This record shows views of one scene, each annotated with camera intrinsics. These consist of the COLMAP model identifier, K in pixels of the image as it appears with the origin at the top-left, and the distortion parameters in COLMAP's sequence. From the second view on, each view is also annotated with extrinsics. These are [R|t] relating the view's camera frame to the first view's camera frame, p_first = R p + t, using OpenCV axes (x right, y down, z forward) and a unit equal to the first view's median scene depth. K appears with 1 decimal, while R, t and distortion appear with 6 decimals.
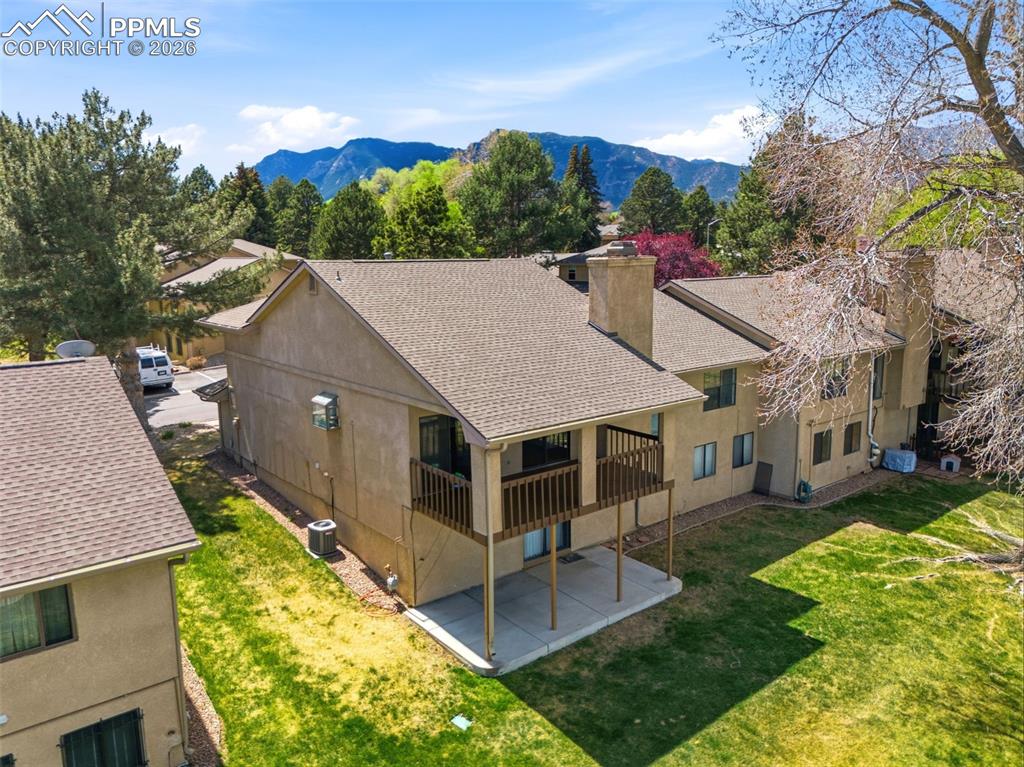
lens RADIAL K [[734.6, 0, 514.5], [0, 734.6, 383.4], [0, 0, 1]] dist [0.037393, -0.023004]
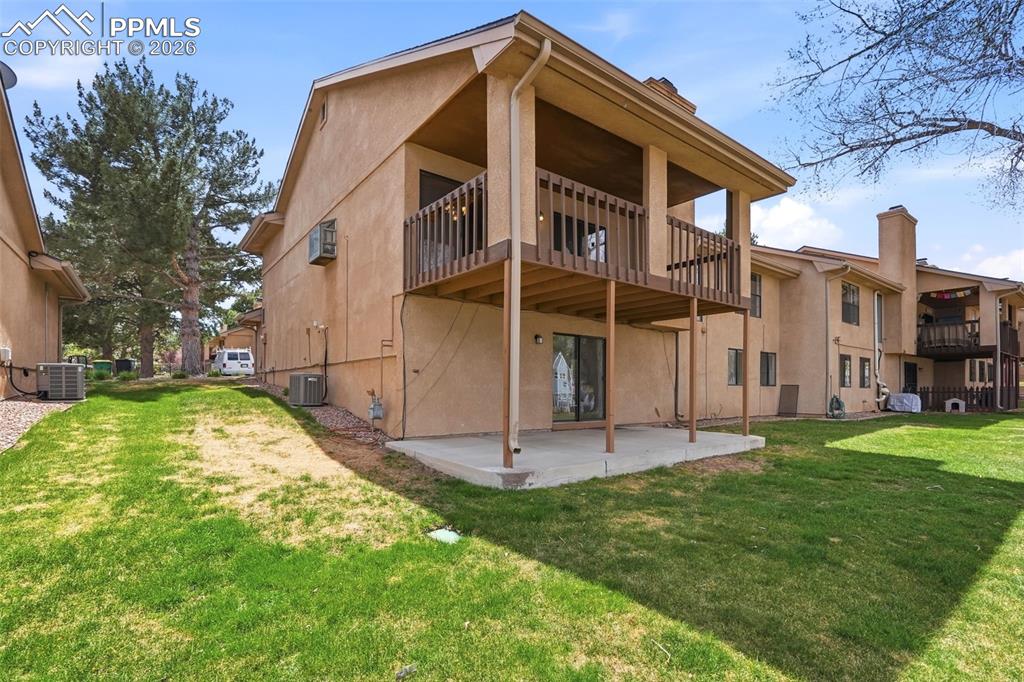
lens RADIAL K [[474.5, 0, 515.4], [0, 474.5, 392.3], [0, 0, 1]] dist [-0.017103, 0.000033]
pose [[0.999631, 0.018503, -0.019900, -0.020867], [-0.021357, 0.987780, -0.154388, 0.342071], [0.016800, 0.154756, 0.987810, 0.574631]]
